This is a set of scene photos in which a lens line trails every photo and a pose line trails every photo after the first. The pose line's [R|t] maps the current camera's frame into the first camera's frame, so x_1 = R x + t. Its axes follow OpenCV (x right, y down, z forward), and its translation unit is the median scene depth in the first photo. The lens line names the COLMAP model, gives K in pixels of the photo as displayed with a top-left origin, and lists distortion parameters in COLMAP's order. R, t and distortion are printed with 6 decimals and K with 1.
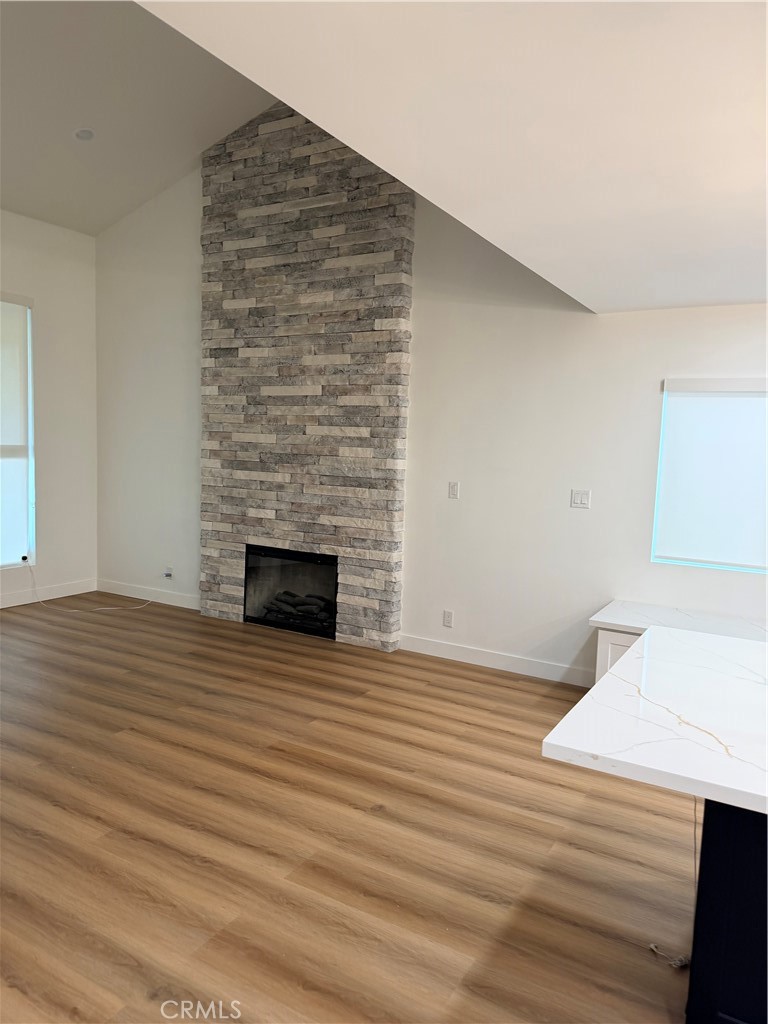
lens RADIAL K [[719.9, 0, 381.6], [0, 719.9, 515.5], [0, 0, 1]] dist [0.067225, -0.081855]
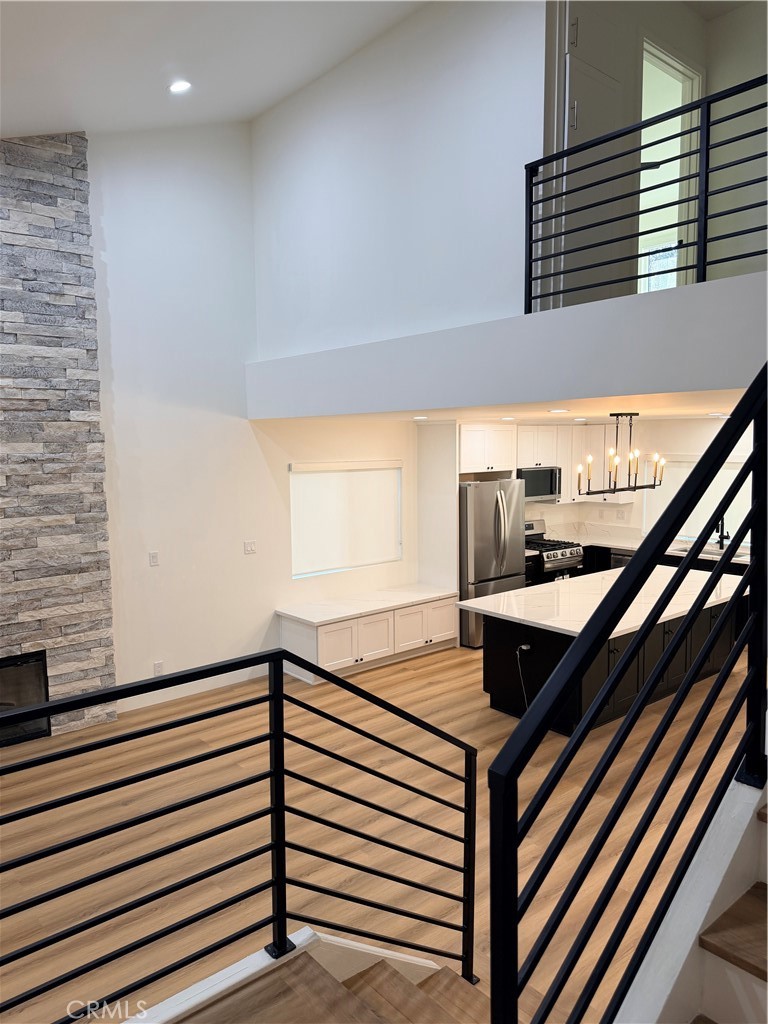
lens RADIAL K [[719.9, 0, 385.0], [0, 719.9, 511.1], [0, 0, 1]] dist [0.067225, -0.081855]
pose [[0.331462, -0.130426, 0.934410, -0.781814], [0.119760, 0.988204, 0.095452, -0.162189], [-0.935837, 0.080266, 0.343172, 0.219662]]
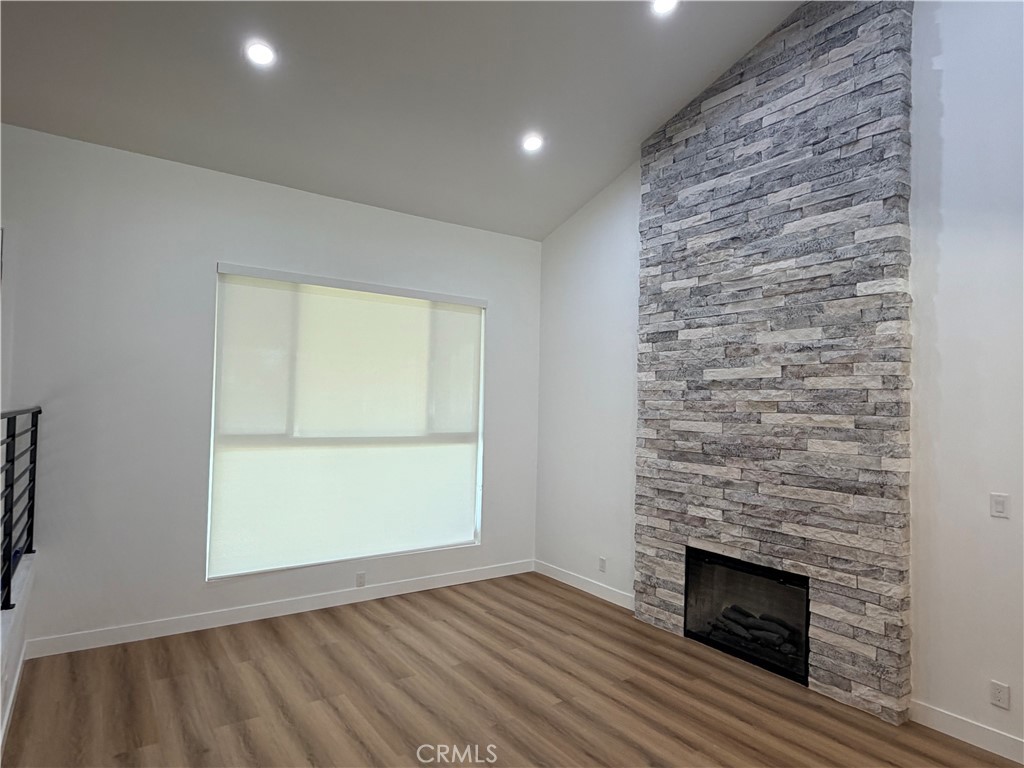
lens RADIAL K [[597.5, 0, 508.0], [0, 597.5, 387.9], [0, 0, 1]] dist [-0.000943, 0.002354]
pose [[0.908279, -0.023997, -0.417677, -0.080209], [-0.036014, 0.990163, -0.135205, -0.048001], [0.416812, 0.137846, 0.898480, 0.236696]]
